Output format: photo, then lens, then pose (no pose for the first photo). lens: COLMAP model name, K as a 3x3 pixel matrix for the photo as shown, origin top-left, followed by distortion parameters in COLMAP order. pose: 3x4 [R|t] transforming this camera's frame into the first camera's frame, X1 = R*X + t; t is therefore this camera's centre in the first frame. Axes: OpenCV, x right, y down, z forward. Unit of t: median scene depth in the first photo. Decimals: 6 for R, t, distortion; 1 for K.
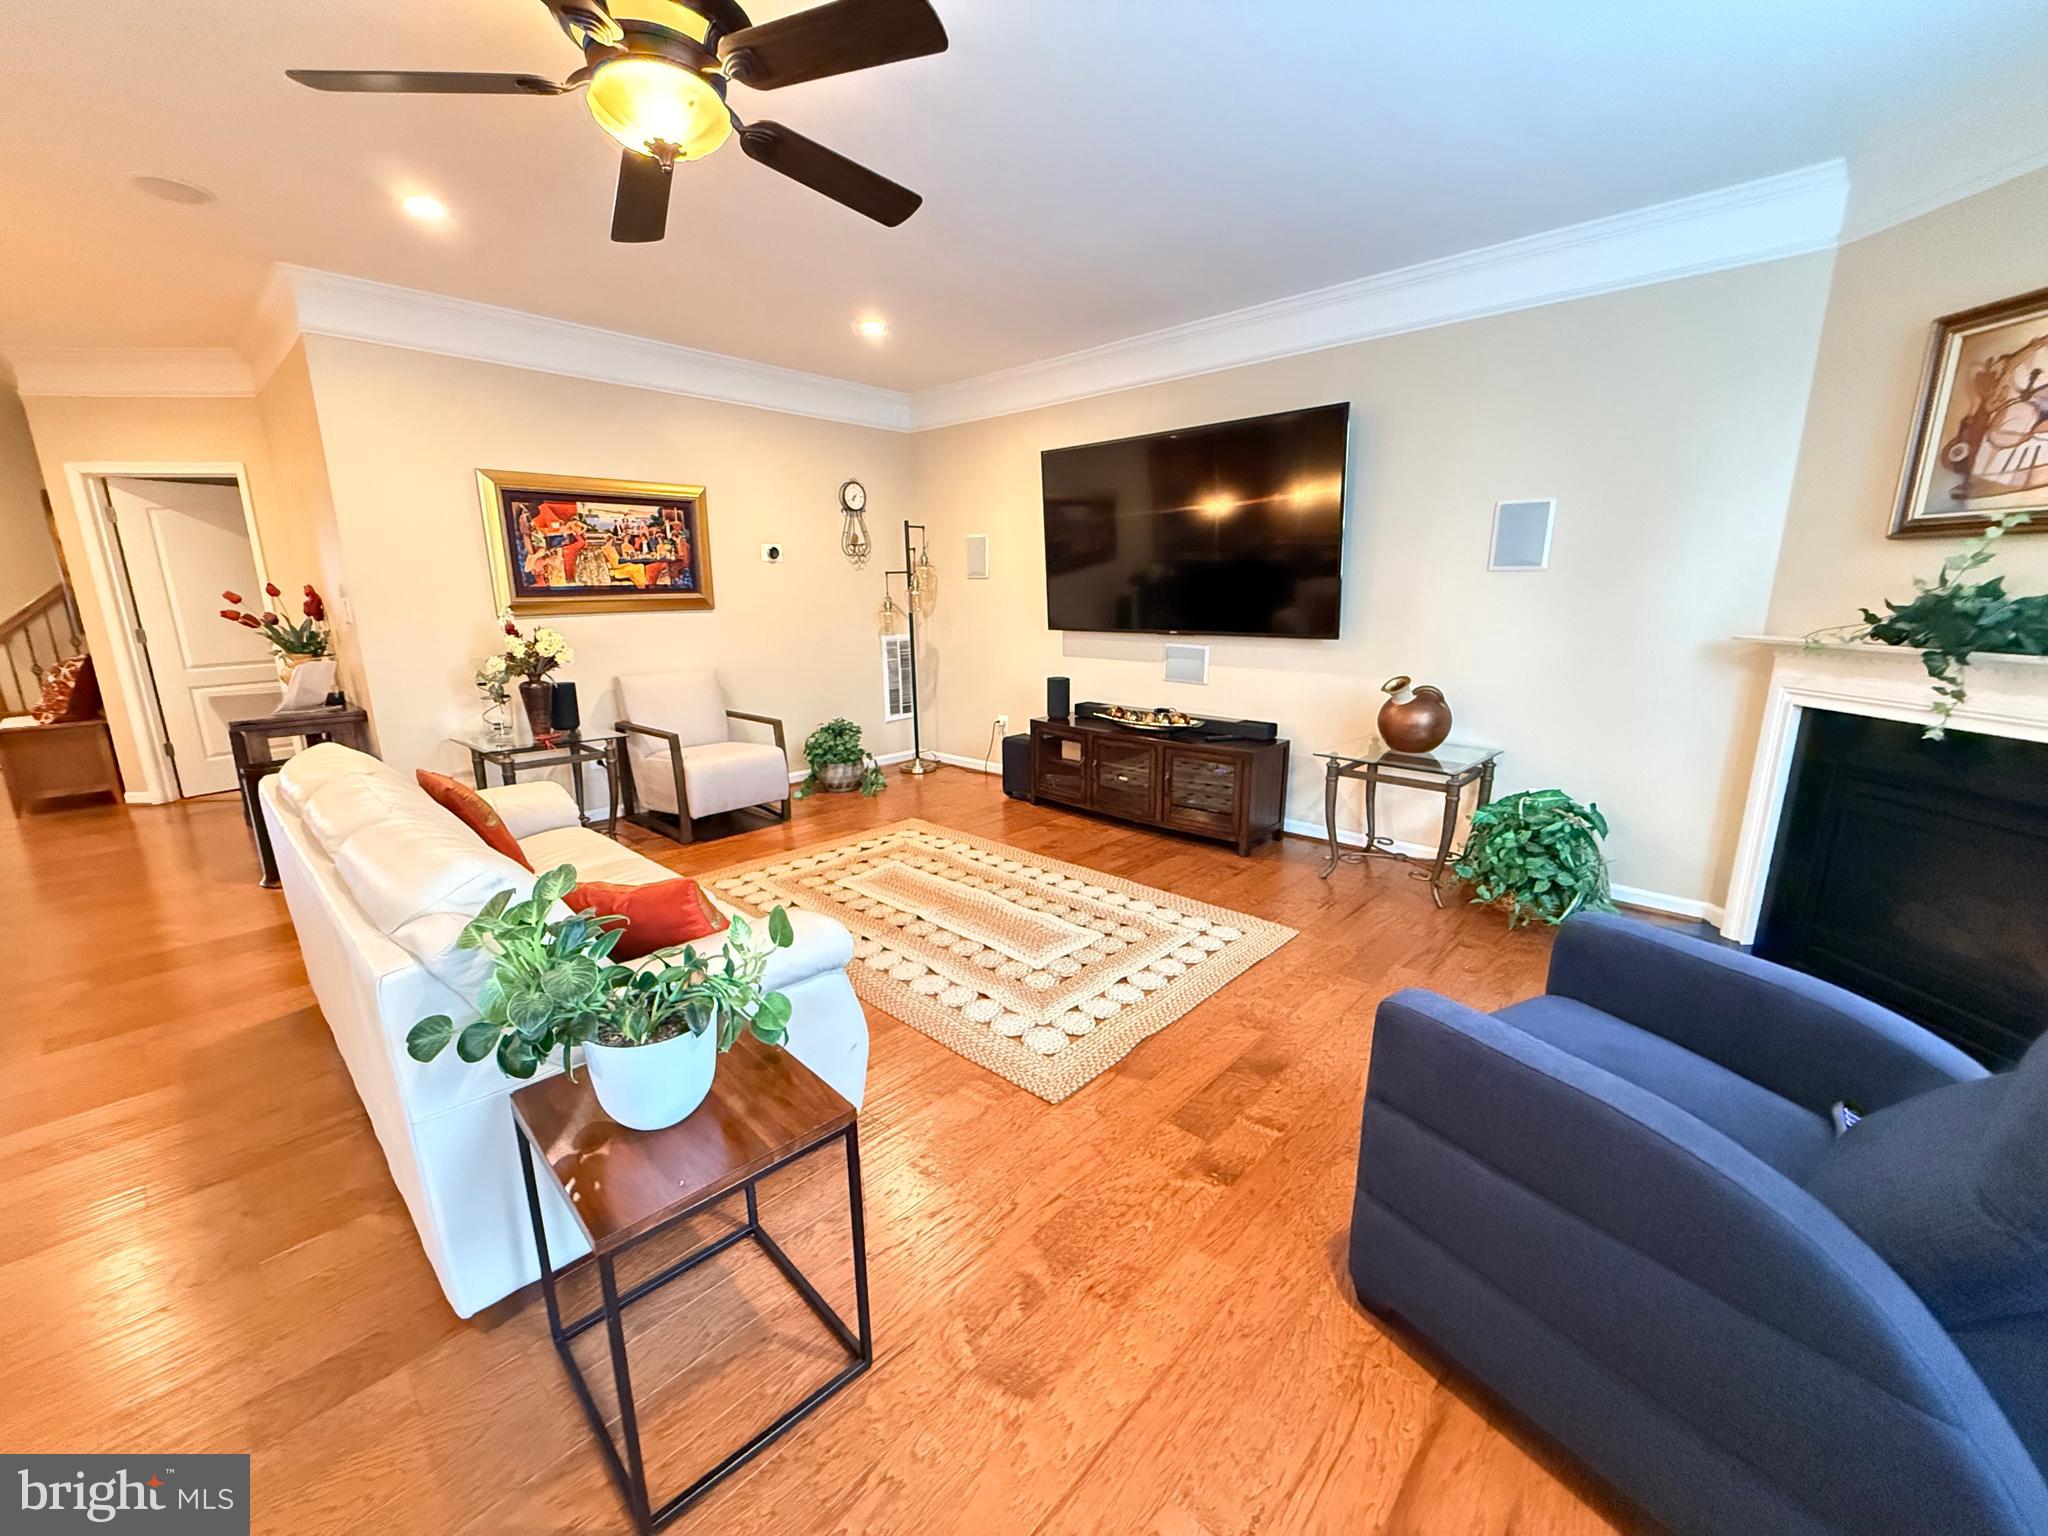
lens RADIAL K [[821.0, 0, 1016.6], [0, 821.0, 771.7], [0, 0, 1]] dist [0.002189, -0.000452]
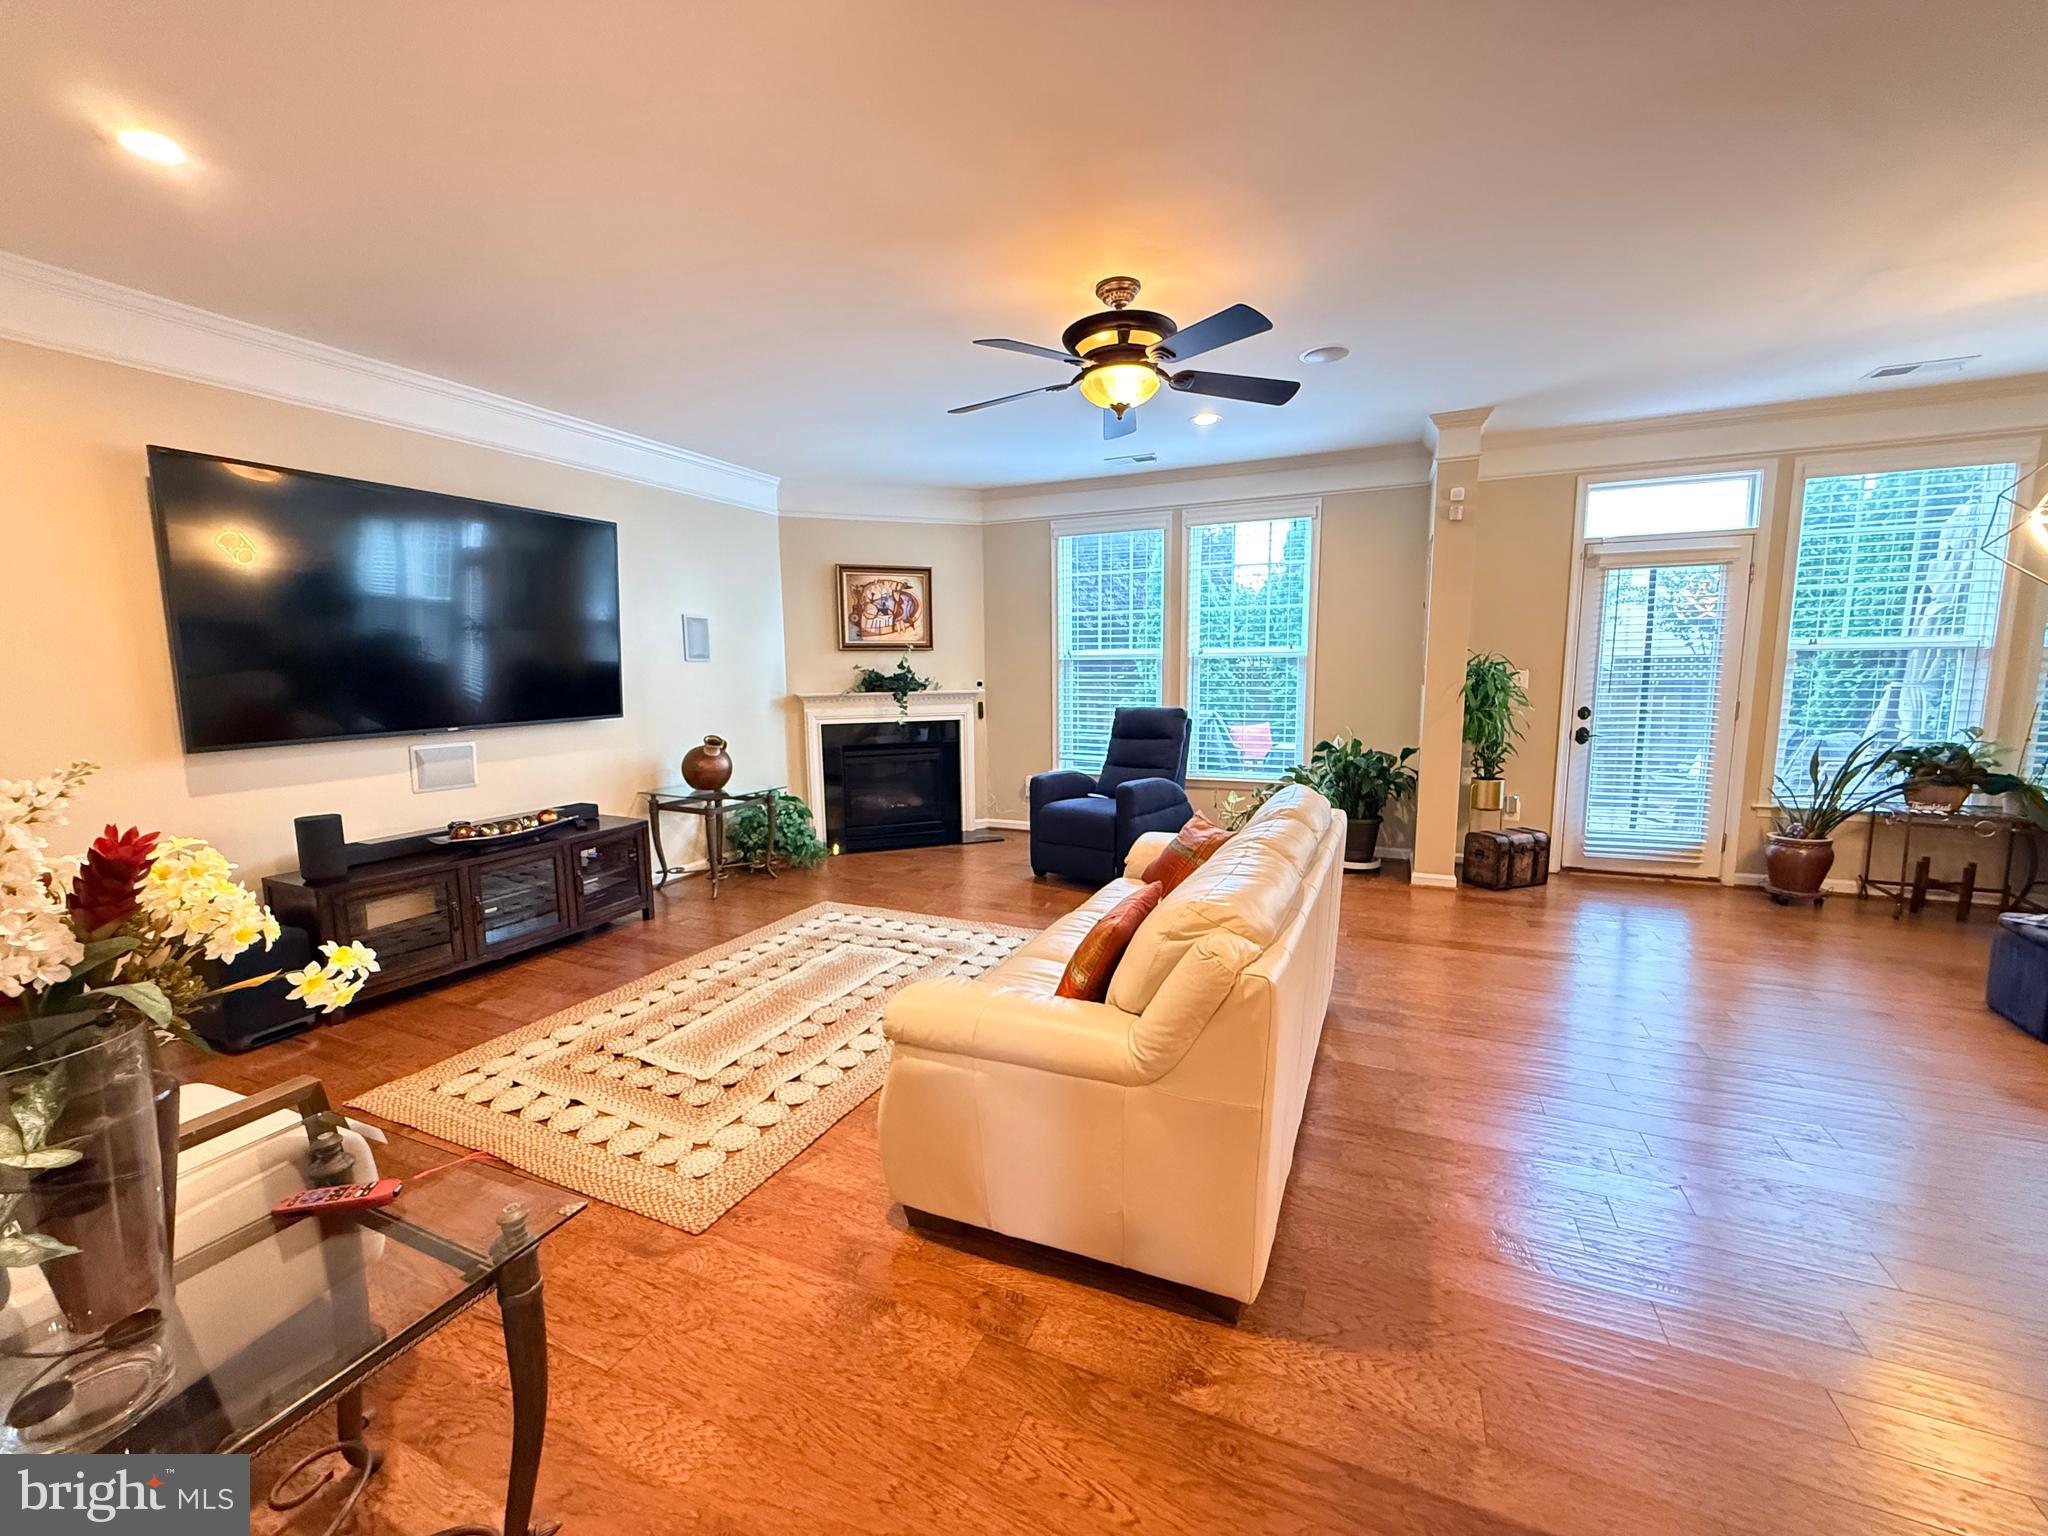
lens RADIAL K [[819.6, 0, 1018.8], [0, 819.6, 771.0], [0, 0, 1]] dist [0.002457, -0.000518]
pose [[-0.320905, -0.111537, 0.940521, -0.825843], [0.224788, 0.955697, 0.190034, -0.168796], [-0.920049, 0.272401, -0.281616, 0.766604]]
